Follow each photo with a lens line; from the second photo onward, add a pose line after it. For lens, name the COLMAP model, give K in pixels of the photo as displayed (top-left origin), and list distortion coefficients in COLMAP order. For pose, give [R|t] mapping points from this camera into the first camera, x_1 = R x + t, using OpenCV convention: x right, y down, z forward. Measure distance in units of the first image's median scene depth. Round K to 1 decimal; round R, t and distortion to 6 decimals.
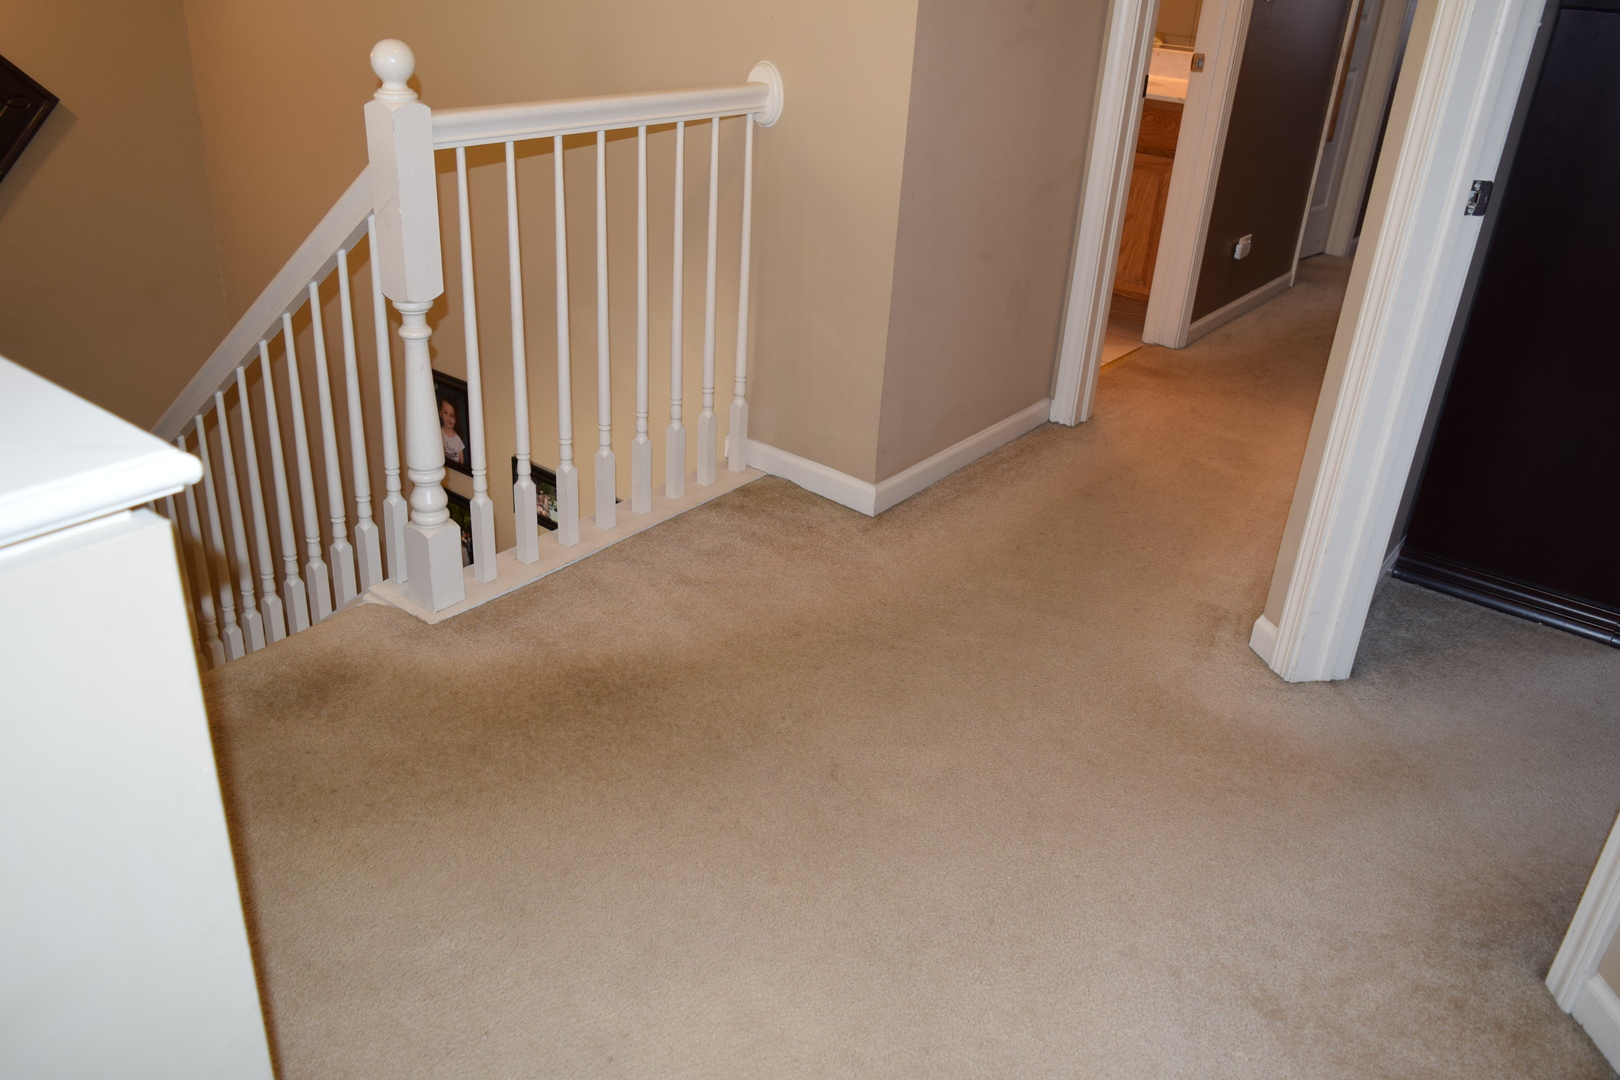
lens RADIAL K [[1254.7, 0, 814.0], [0, 1254.7, 536.5], [0, 0, 1]] dist [-0.024006, 0.015729]
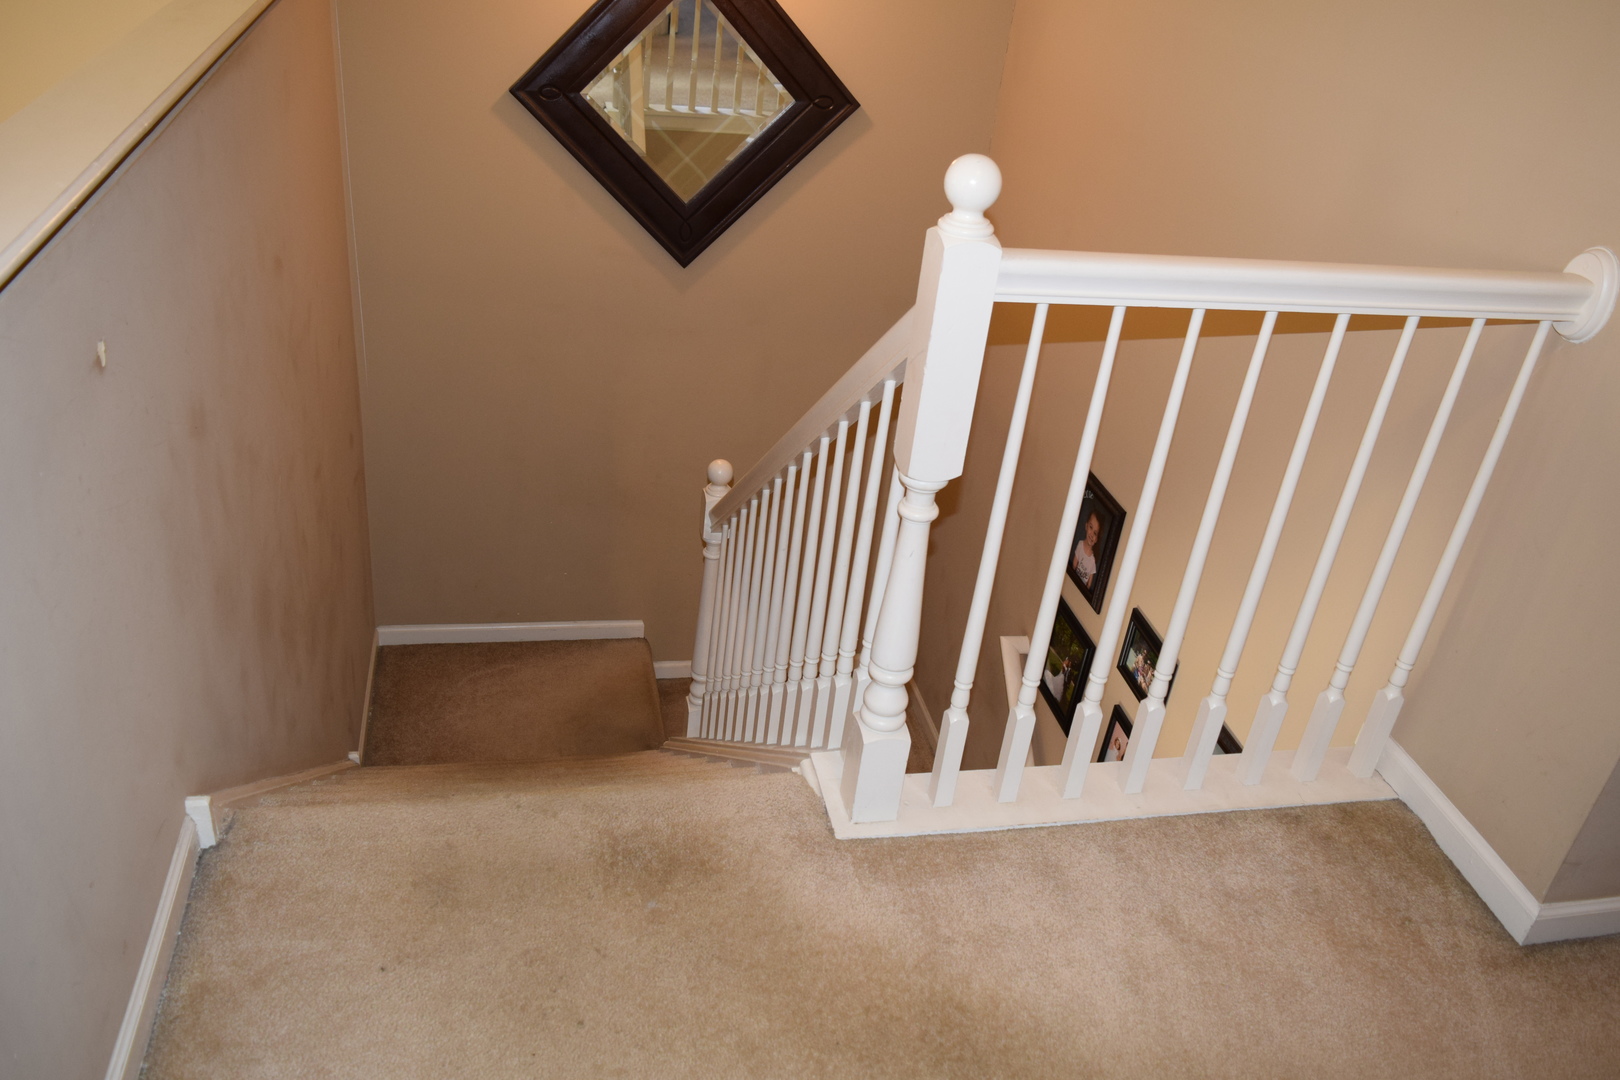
lens RADIAL K [[1254.7, 0, 808.6], [0, 1254.7, 540.5], [0, 0, 1]] dist [-0.024006, 0.015729]
pose [[0.757453, 0.344549, -0.554573, 0.065363], [-0.343109, 0.932730, 0.110864, -0.190938], [0.555465, 0.106304, 0.824717, 0.287776]]
